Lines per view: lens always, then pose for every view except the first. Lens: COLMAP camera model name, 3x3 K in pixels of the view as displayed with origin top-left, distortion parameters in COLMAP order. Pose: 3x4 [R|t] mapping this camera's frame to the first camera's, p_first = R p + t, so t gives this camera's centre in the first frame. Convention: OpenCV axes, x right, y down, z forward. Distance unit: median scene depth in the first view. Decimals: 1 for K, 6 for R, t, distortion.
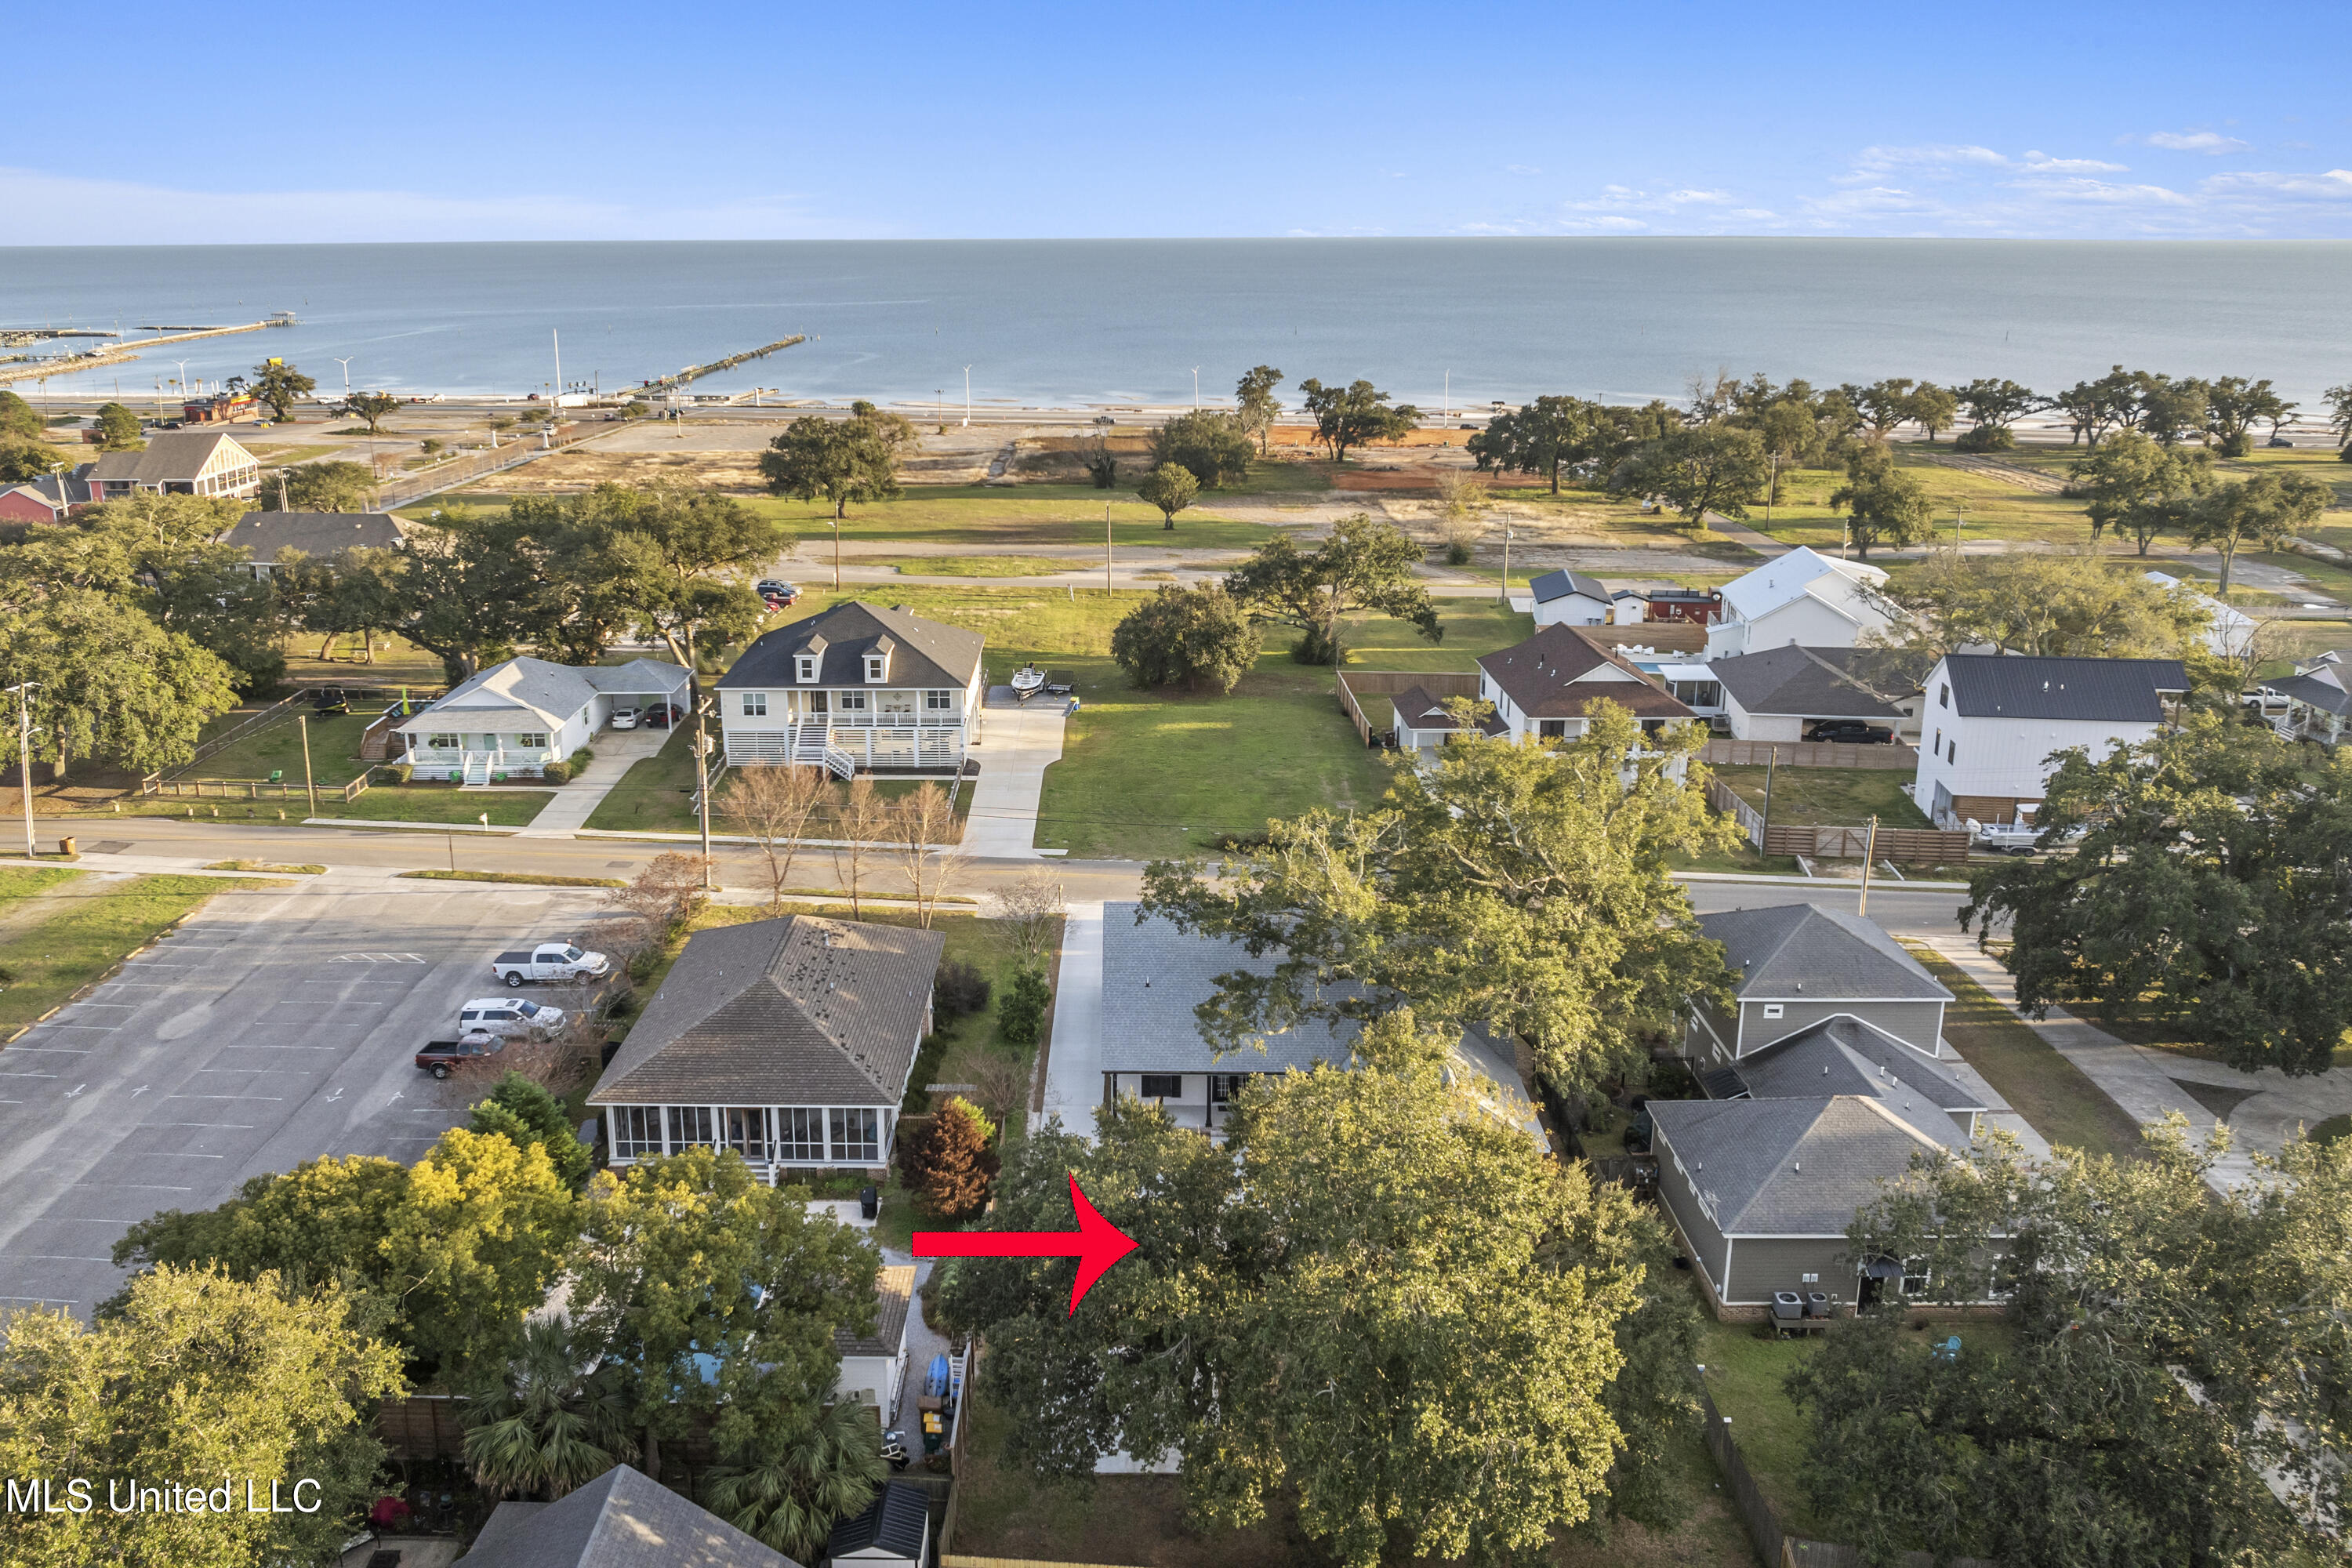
lens RADIAL K [[2003.3, 0, 1176.0], [0, 2003.3, 784.0], [0, 0, 1]] dist [-0.029415, -0.007612]
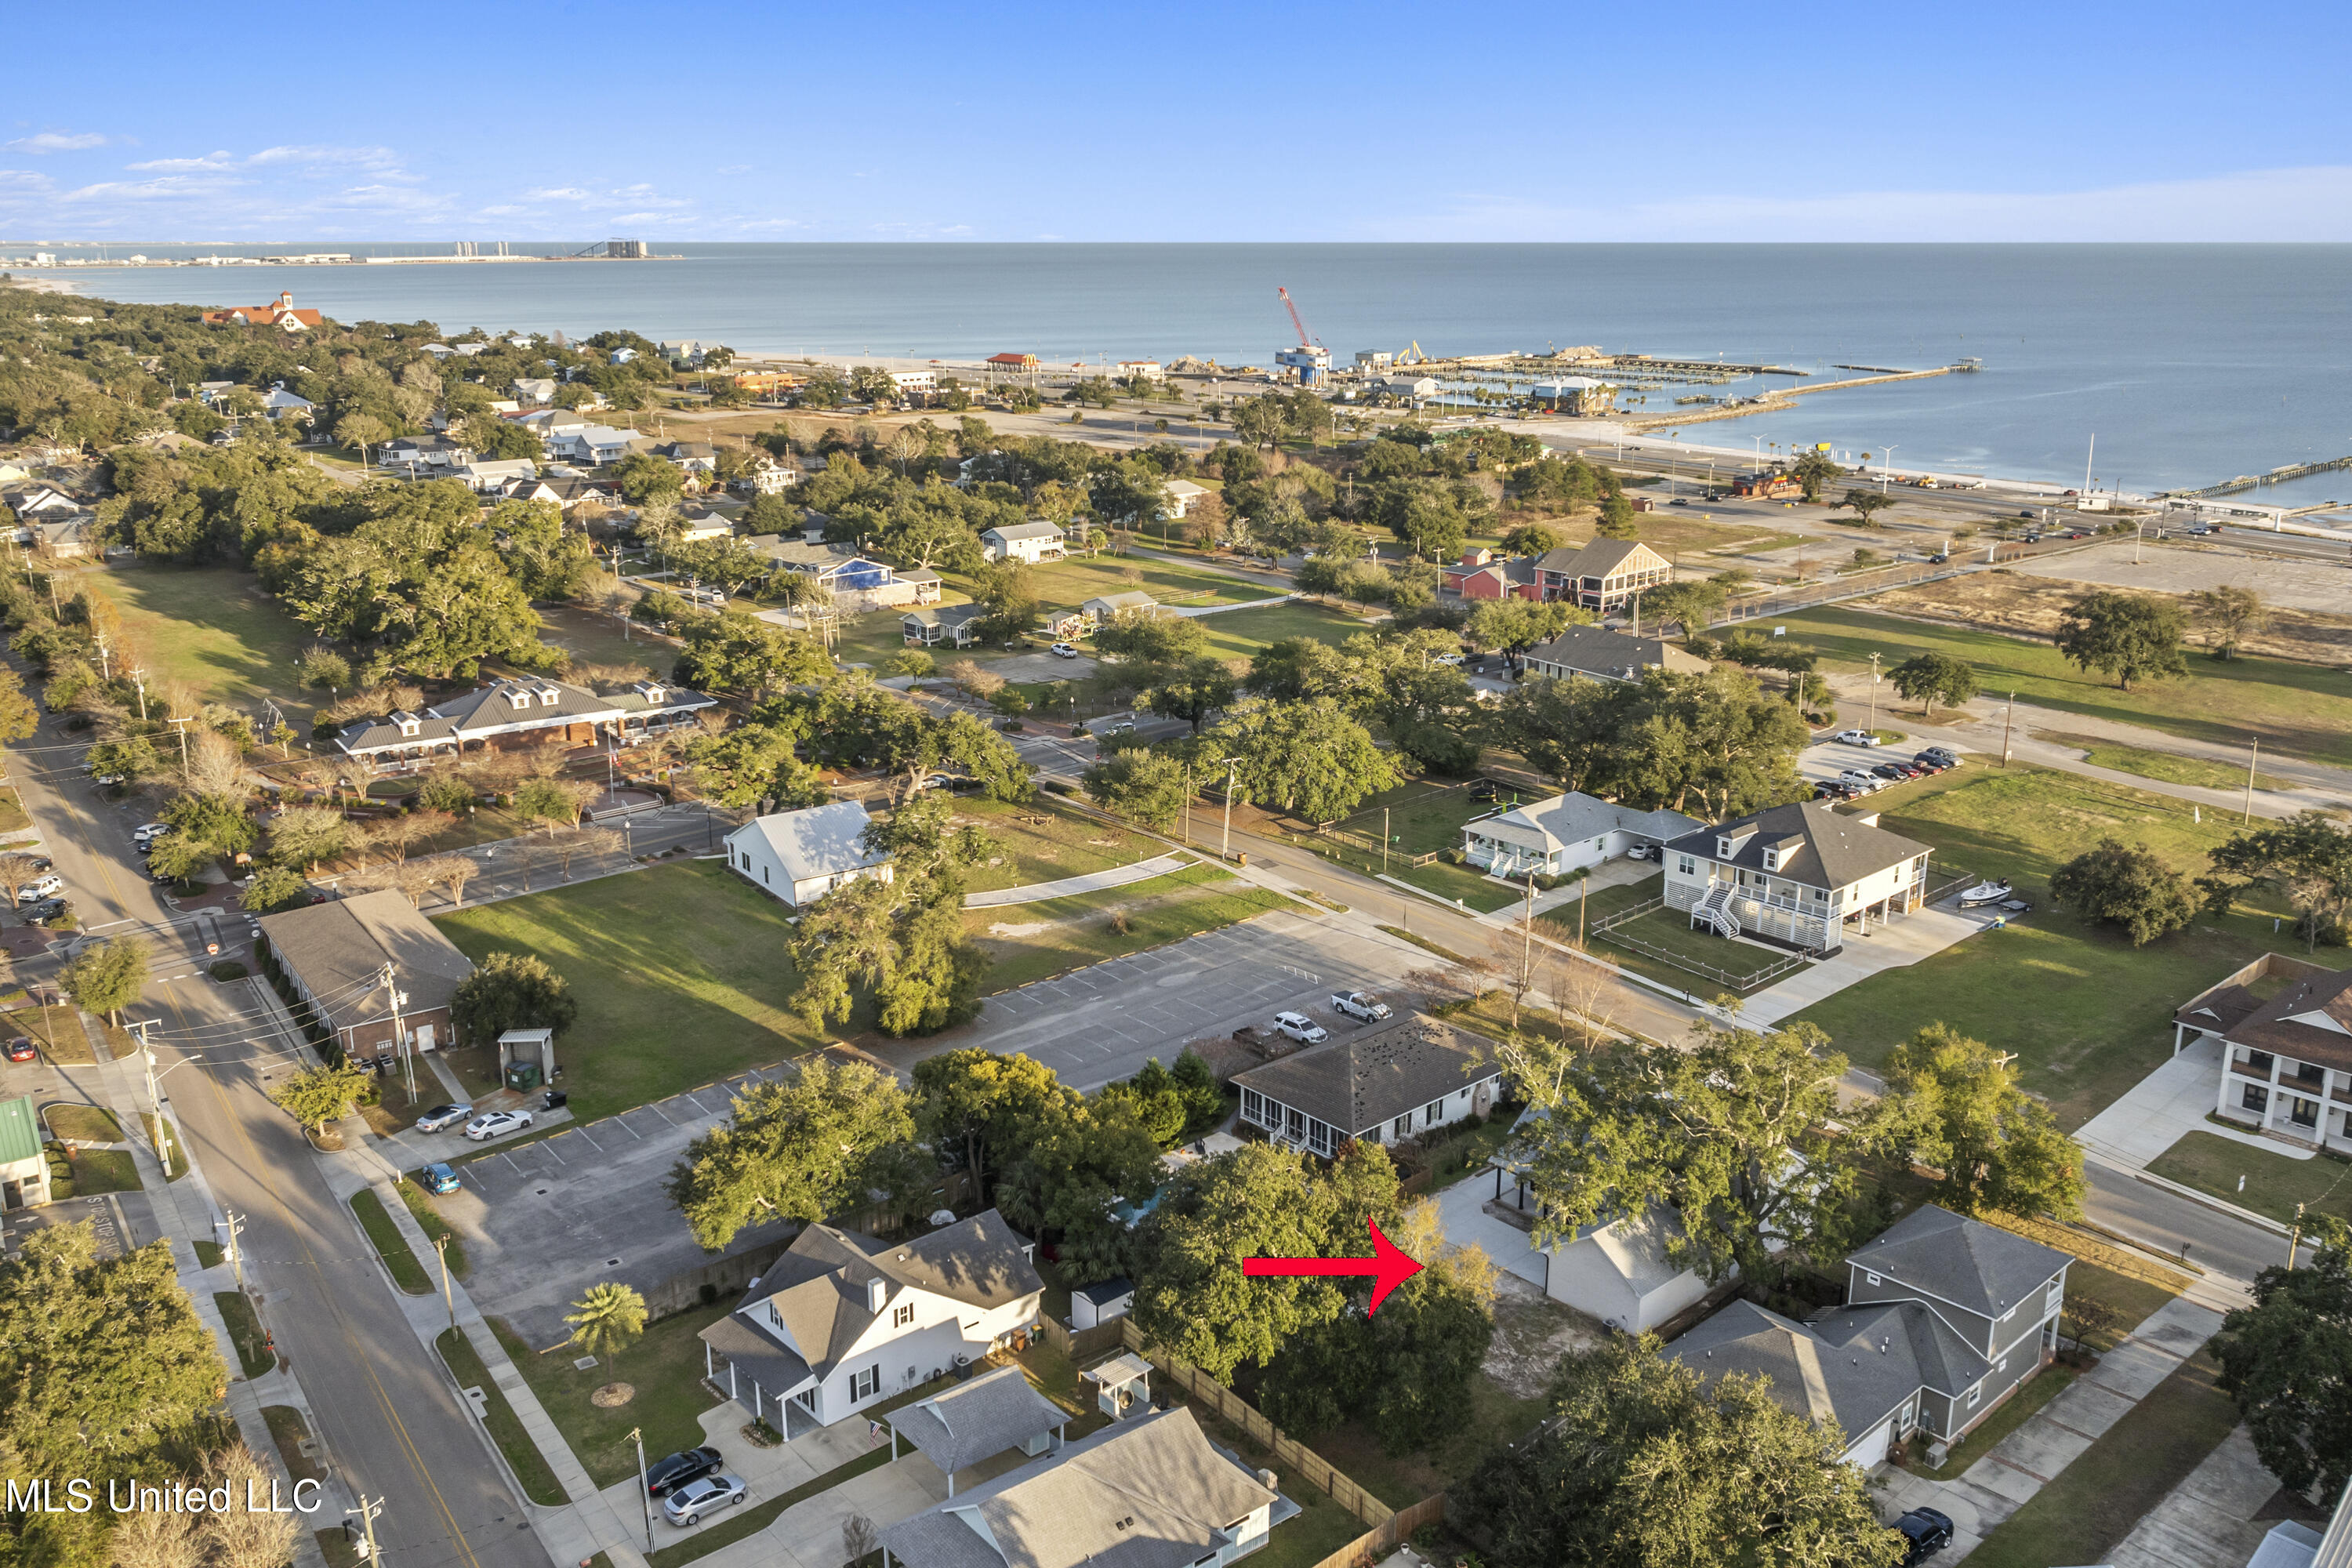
lens RADIAL K [[2003.3, 0, 1176.0], [0, 2003.3, 784.0], [0, 0, 1]] dist [-0.029415, -0.007612]
pose [[0.682181, 0.198194, -0.703810, 0.493223], [-0.204029, 0.975927, 0.077064, -0.127800], [0.702141, 0.091026, 0.706196, -0.191865]]
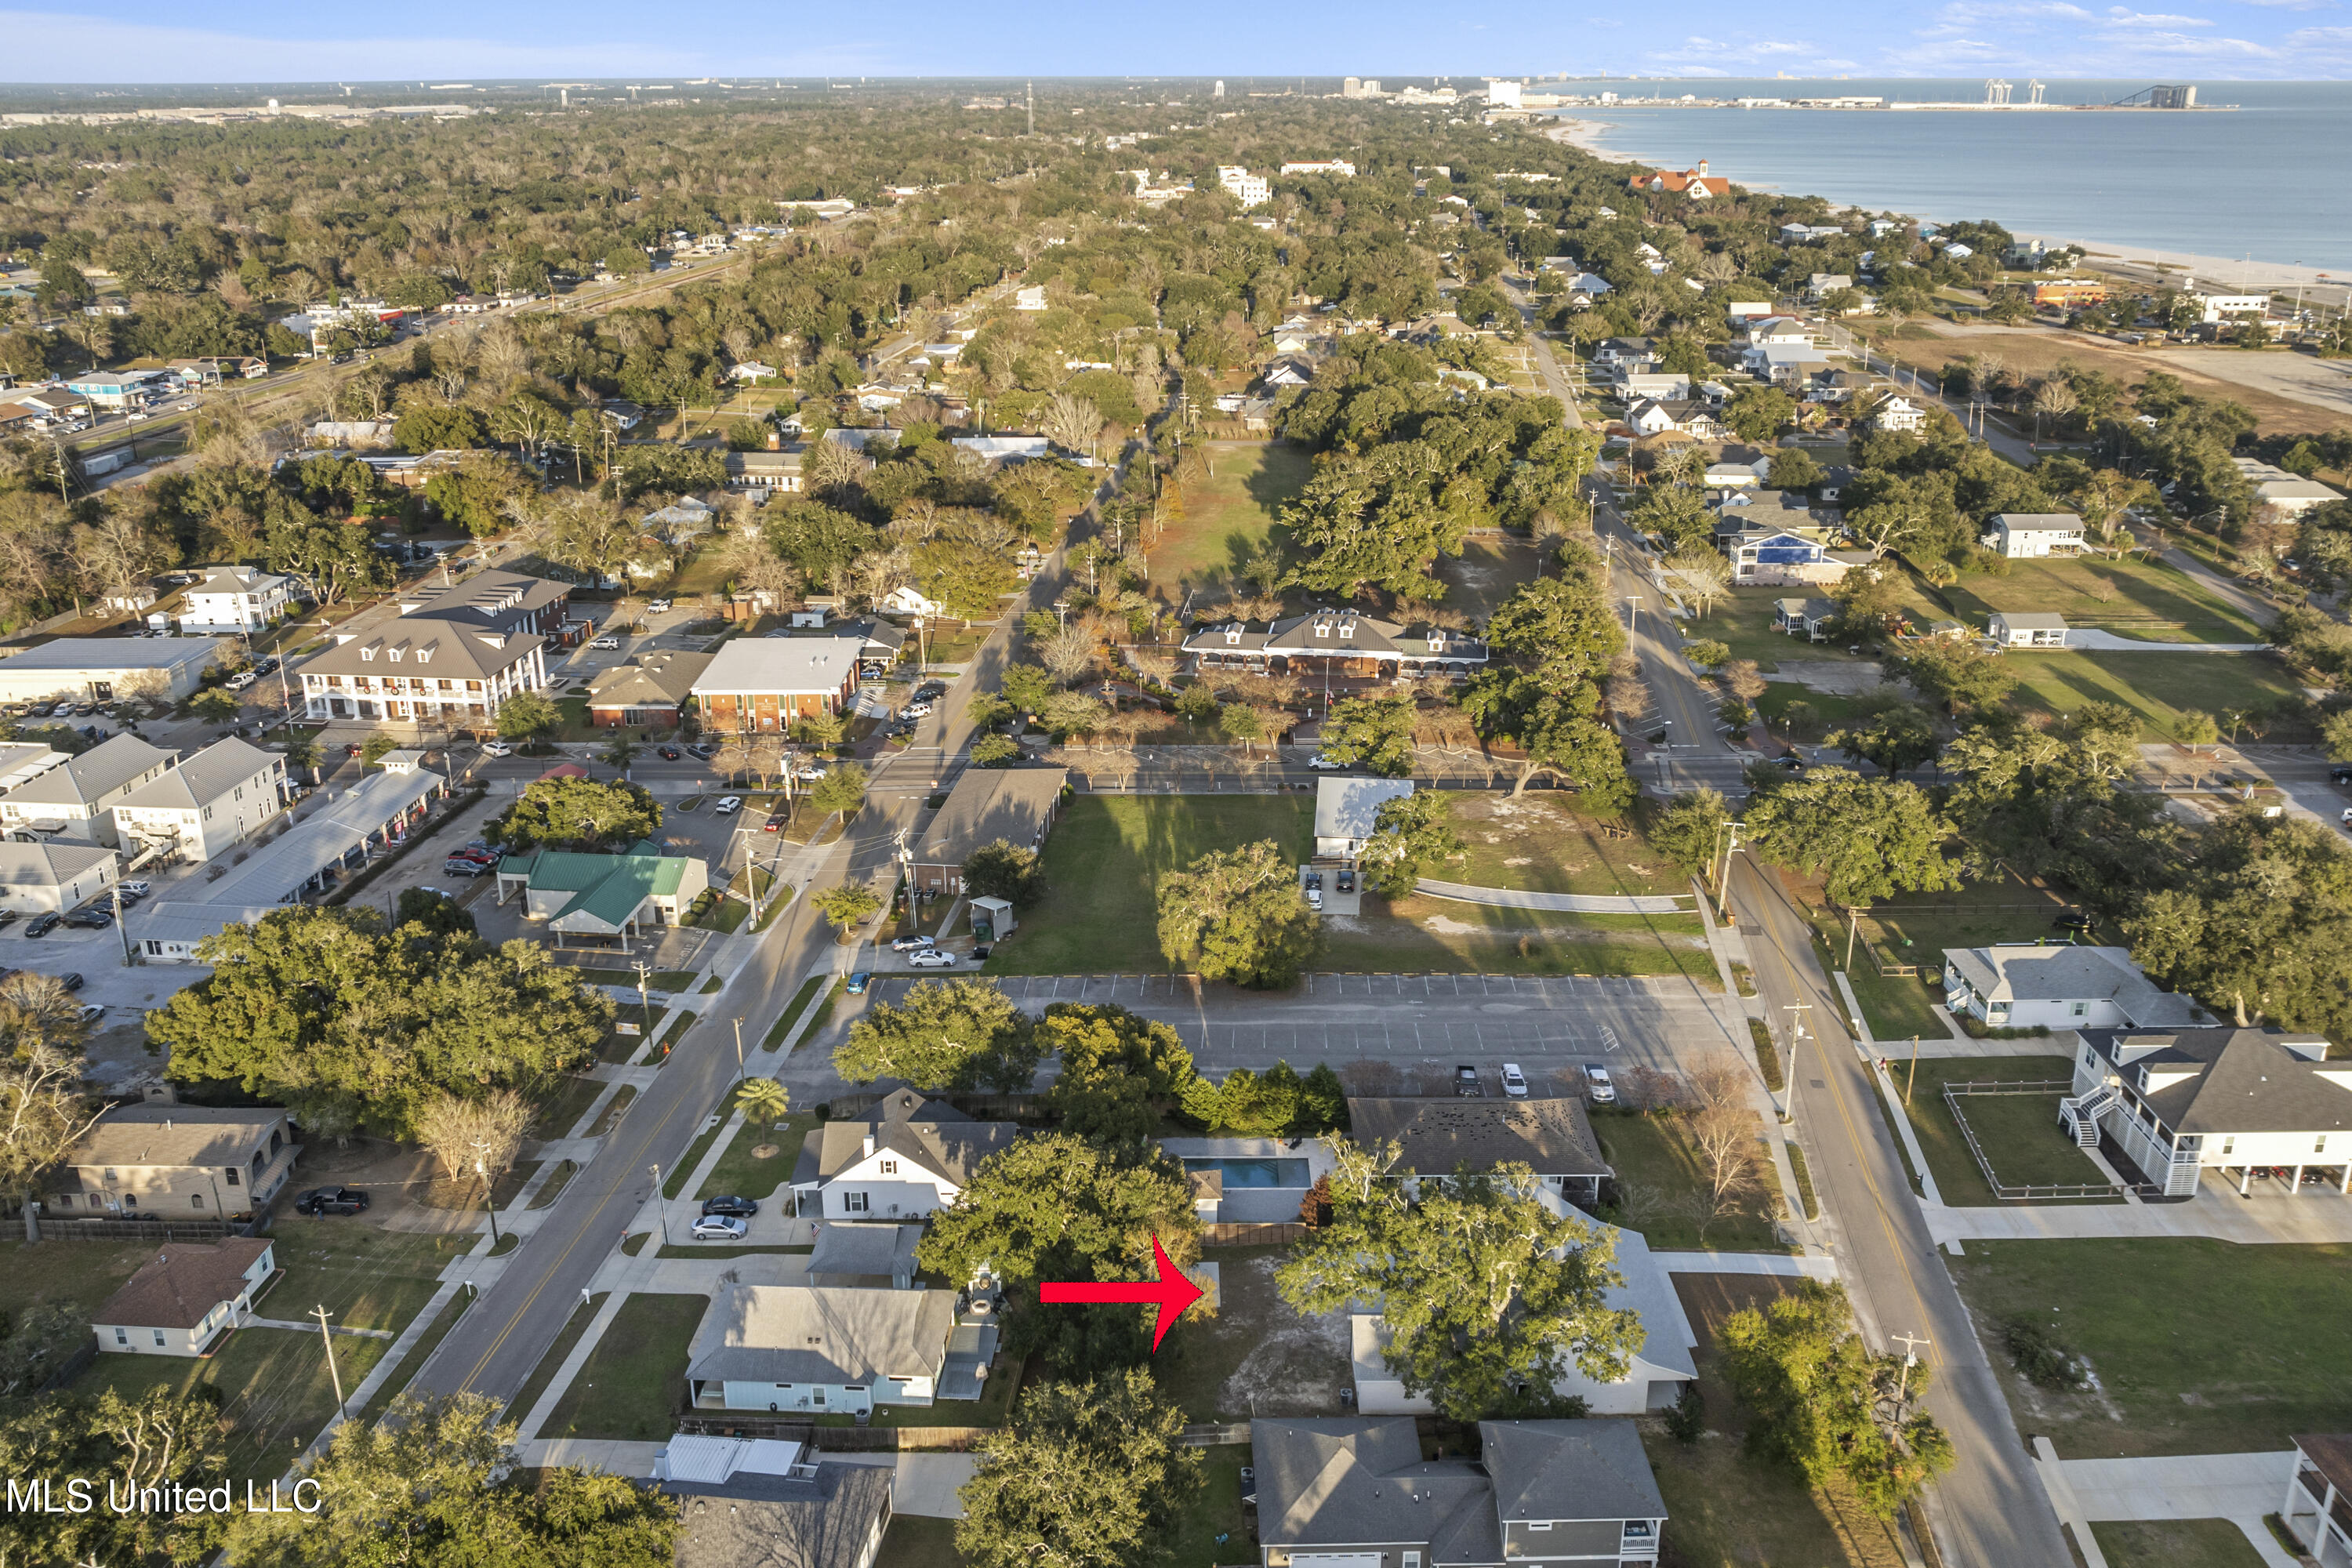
lens RADIAL K [[2003.3, 0, 1176.0], [0, 2003.3, 784.0], [0, 0, 1]] dist [-0.029415, -0.007612]
pose [[0.001439, 0.347105, -0.937825, 0.886936], [-0.268682, 0.903475, 0.333980, -0.454581], [0.963228, 0.251496, 0.094560, 0.305321]]
